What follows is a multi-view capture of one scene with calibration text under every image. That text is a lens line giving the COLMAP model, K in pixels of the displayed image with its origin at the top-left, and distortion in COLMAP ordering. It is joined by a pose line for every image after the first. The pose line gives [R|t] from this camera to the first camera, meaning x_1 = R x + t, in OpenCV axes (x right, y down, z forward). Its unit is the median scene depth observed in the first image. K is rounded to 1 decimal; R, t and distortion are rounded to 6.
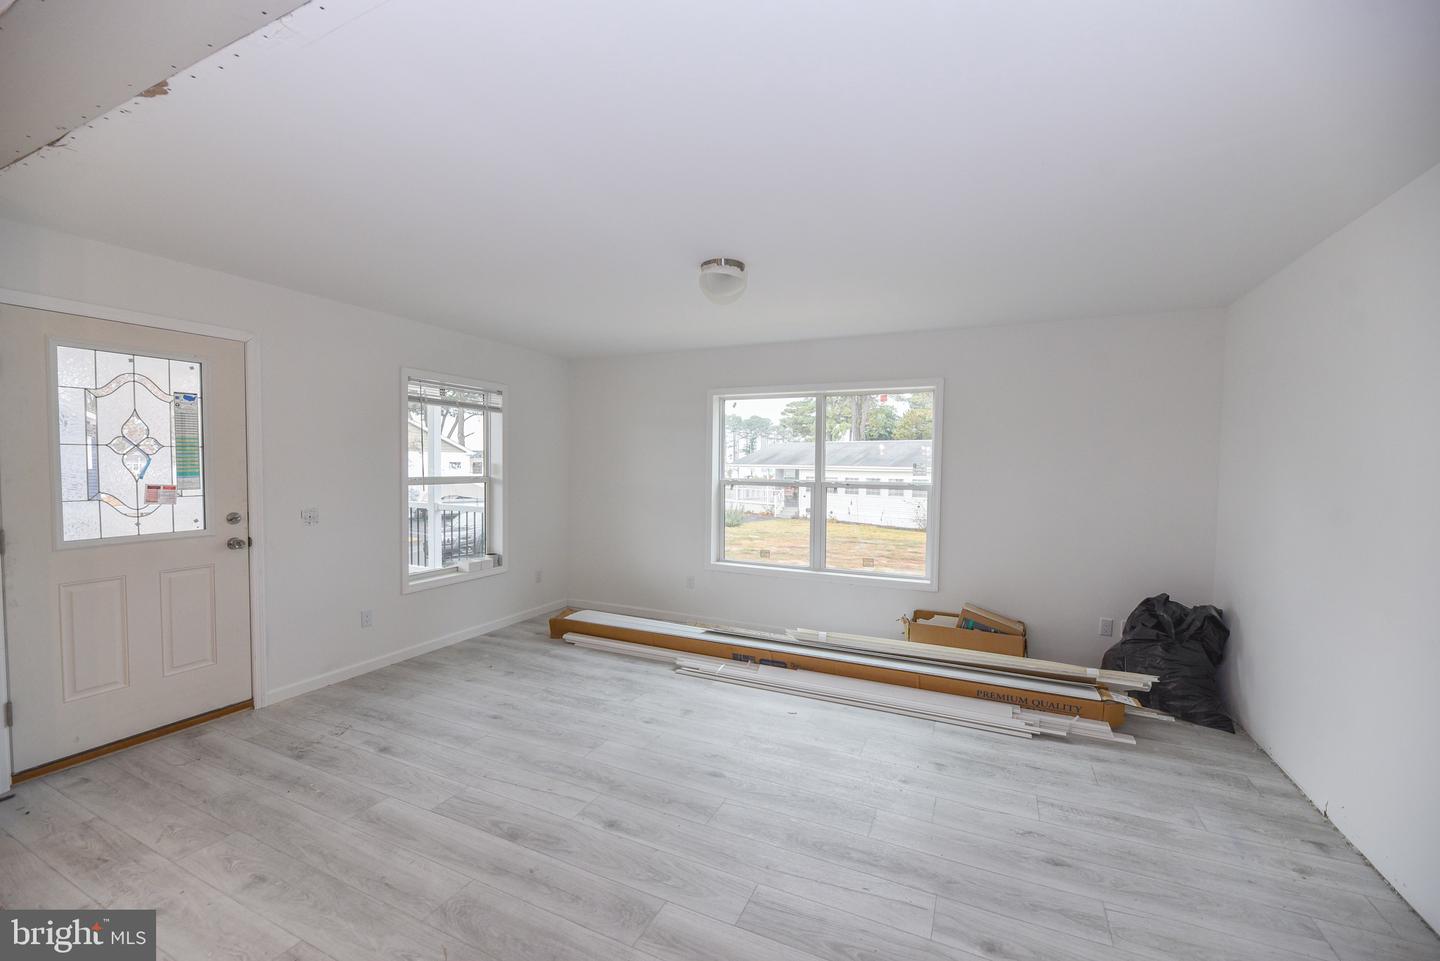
lens RADIAL K [[578.7, 0, 734.1], [0, 578.7, 482.5], [0, 0, 1]] dist [-0.008269, -0.000702]
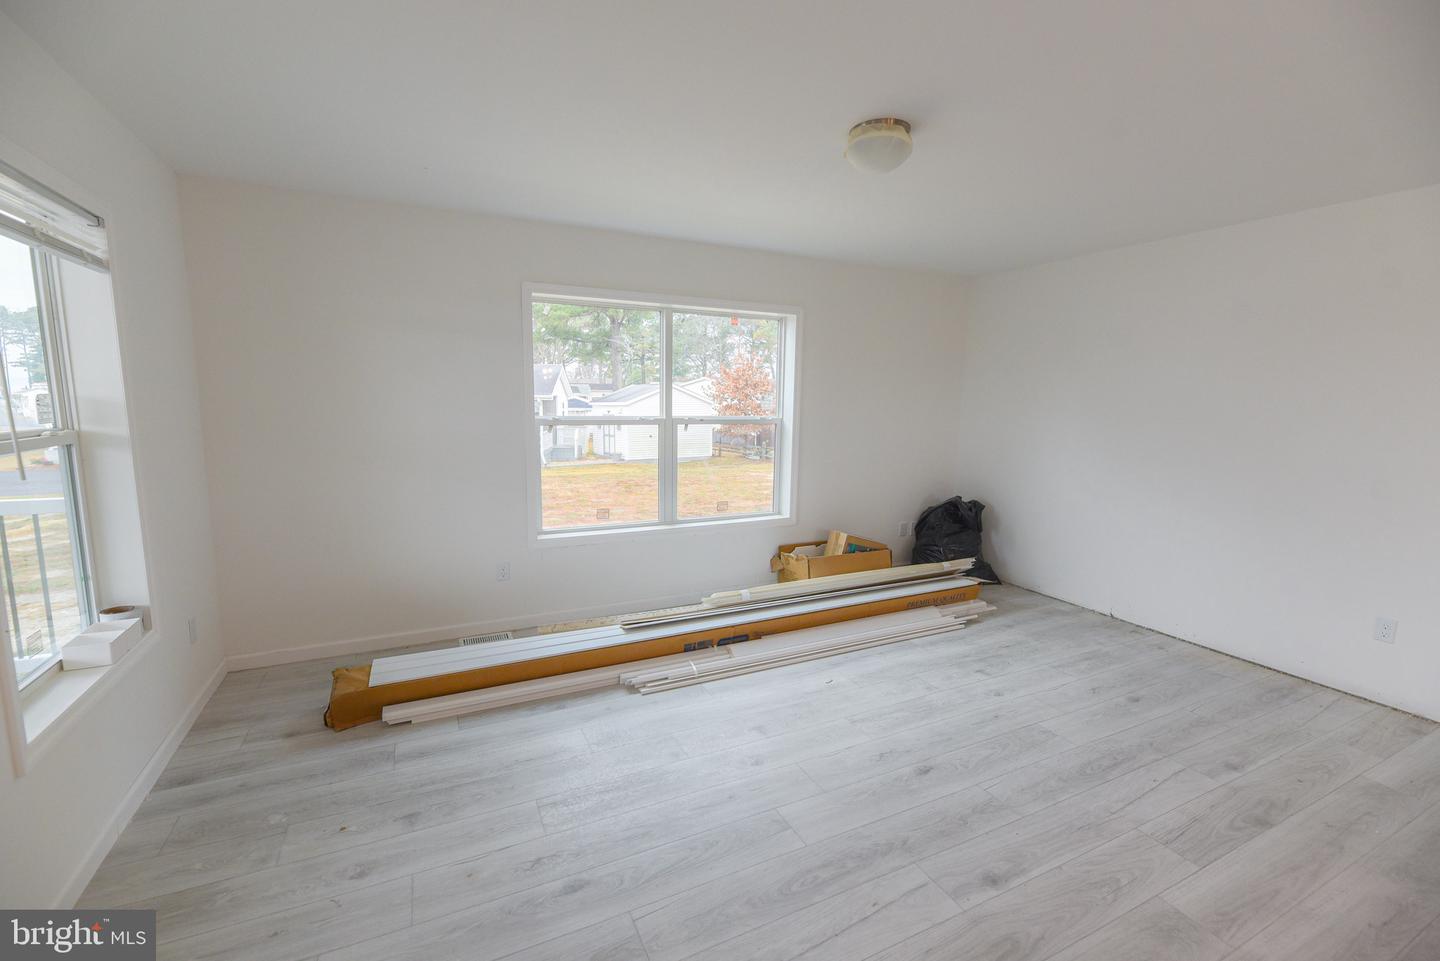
lens RADIAL K [[612.6, 0, 715.5], [0, 612.6, 485.2], [0, 0, 1]] dist [-0.002748, -0.000174]
pose [[0.644231, -0.110894, 0.756749, -0.708732], [0.026012, 0.992037, 0.123229, -0.016567], [-0.764389, -0.059703, 0.641985, 0.573460]]
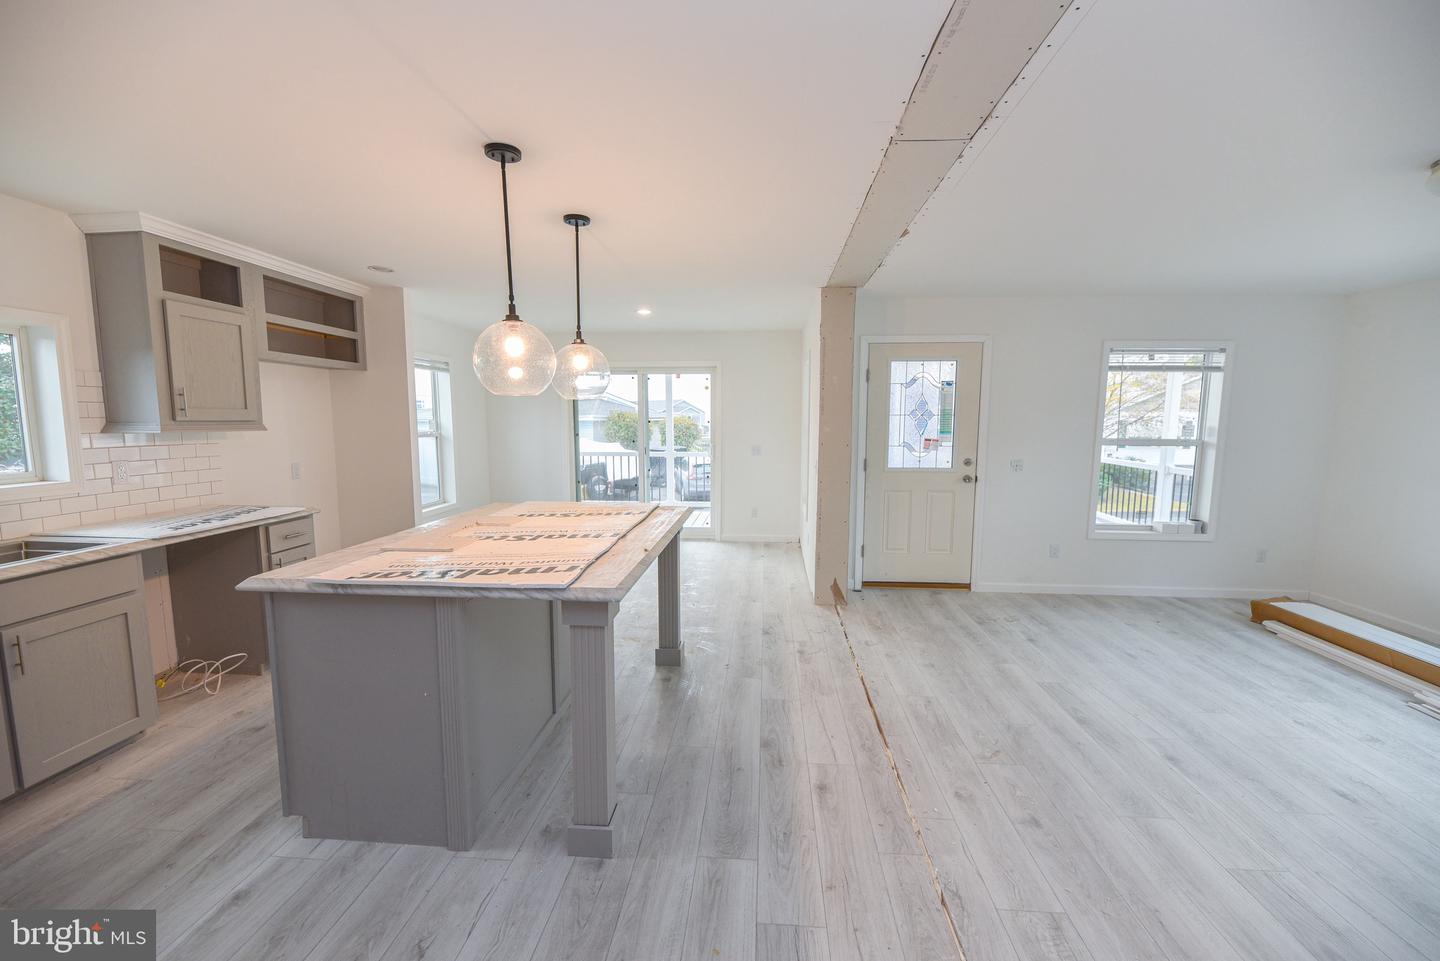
lens RADIAL K [[590.2, 0, 720.0], [0, 590.2, 480.5], [0, 0, 1]] dist [-0.001733, -0.000451]
pose [[0.335253, 0.090010, -0.937818, 0.357810], [-0.033366, 0.995936, 0.083660, 0.002257], [0.941537, 0.003244, 0.336894, -0.130543]]
